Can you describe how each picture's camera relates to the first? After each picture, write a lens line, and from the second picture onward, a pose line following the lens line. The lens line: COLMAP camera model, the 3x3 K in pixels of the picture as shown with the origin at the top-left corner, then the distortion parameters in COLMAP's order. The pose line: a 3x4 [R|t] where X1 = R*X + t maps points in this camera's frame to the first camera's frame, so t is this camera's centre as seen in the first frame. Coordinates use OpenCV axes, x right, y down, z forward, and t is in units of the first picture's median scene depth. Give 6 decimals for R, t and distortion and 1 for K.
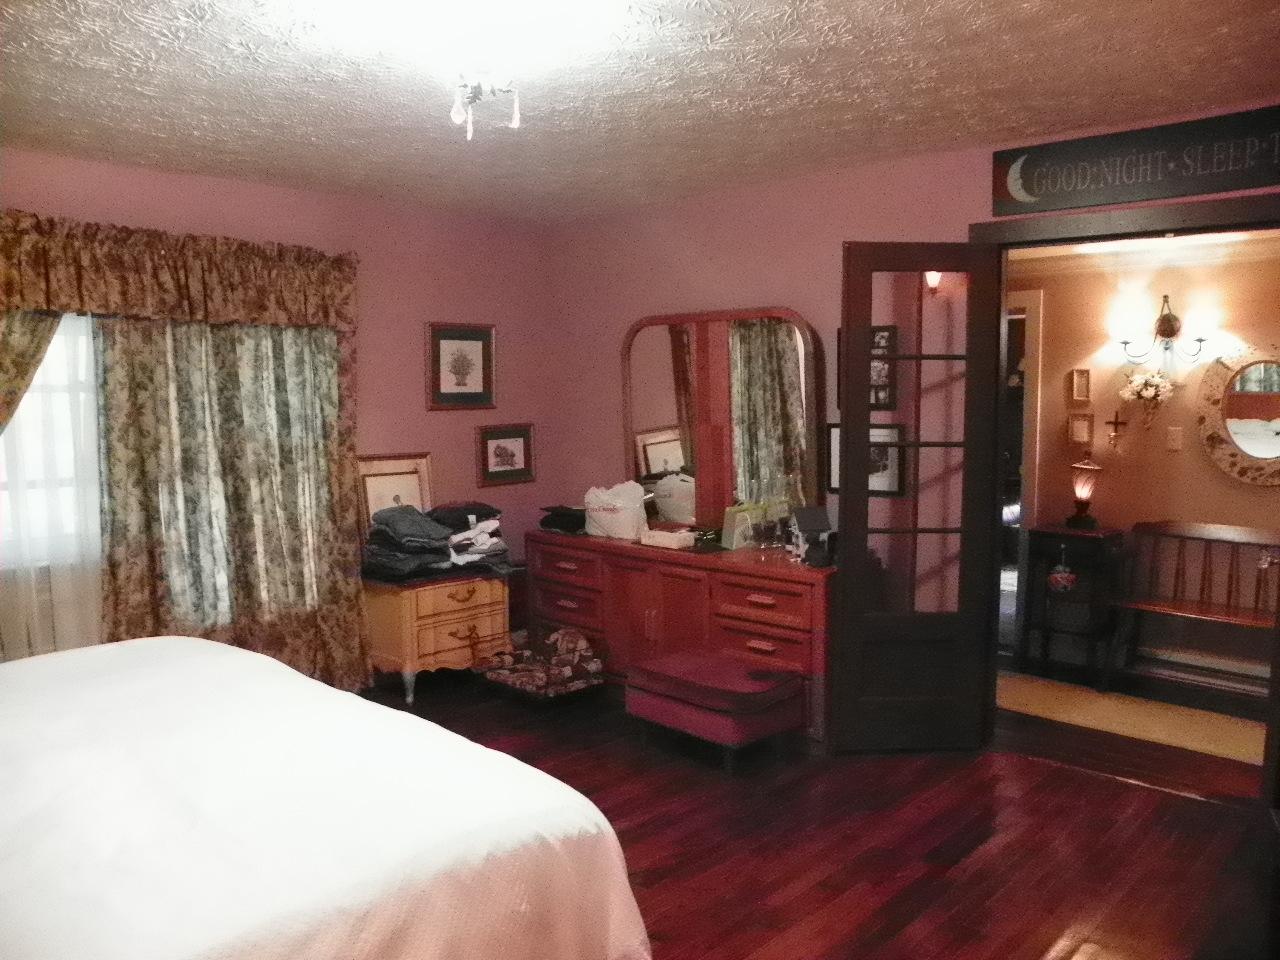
lens RADIAL K [[975.5, 0, 640.5], [0, 975.5, 480.9], [0, 0, 1]] dist [-0.161349, 0.104740]
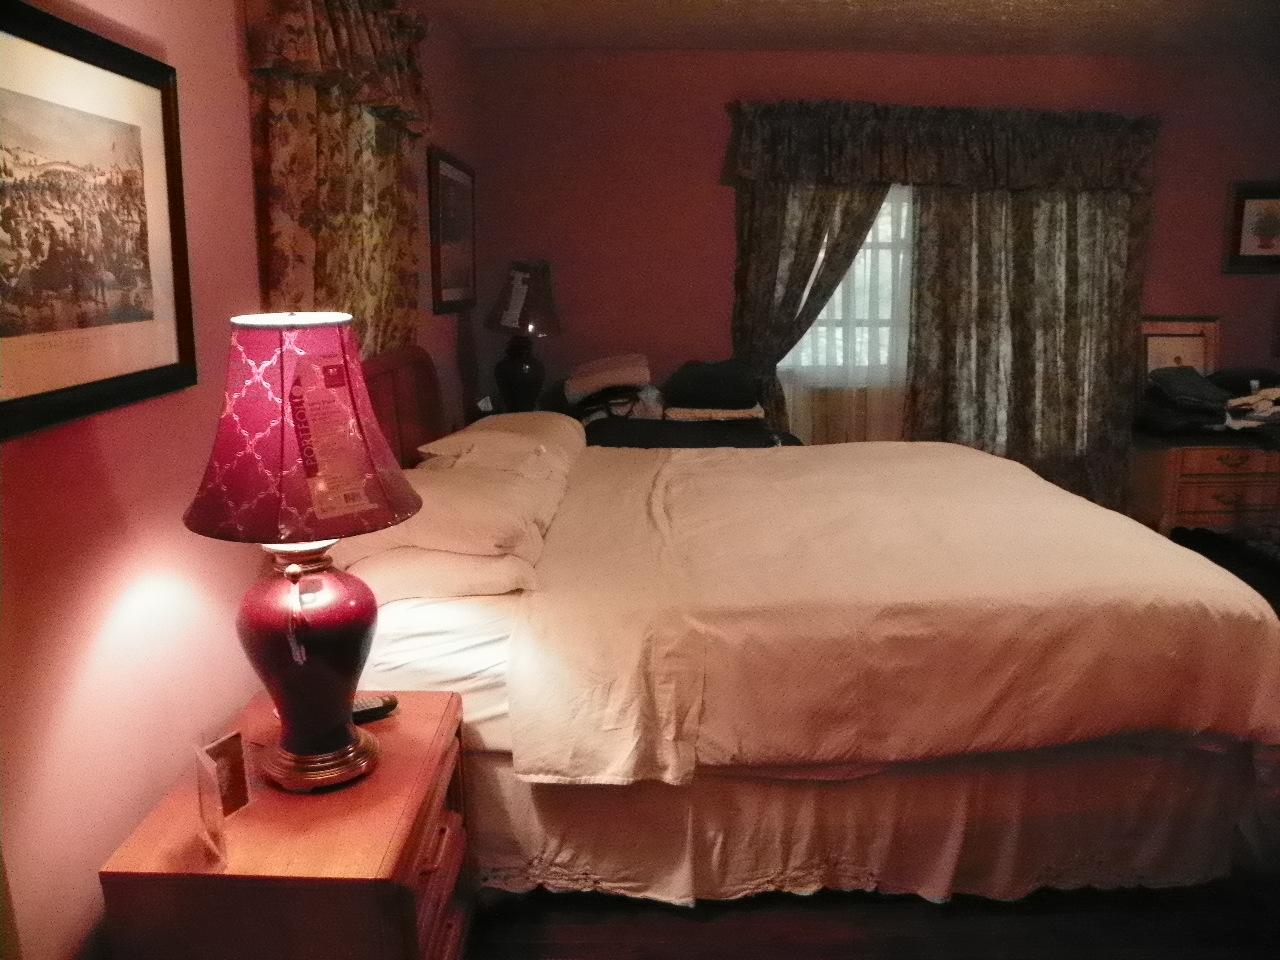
lens RADIAL K [[975.5, 0, 635.6], [0, 975.5, 484.1], [0, 0, 1]] dist [-0.161349, 0.104740]
pose [[0.690361, 0.146686, -0.708438, 0.080205], [-0.051781, 0.986737, 0.153849, 0.030247], [0.721609, -0.069528, 0.688800, -0.118311]]
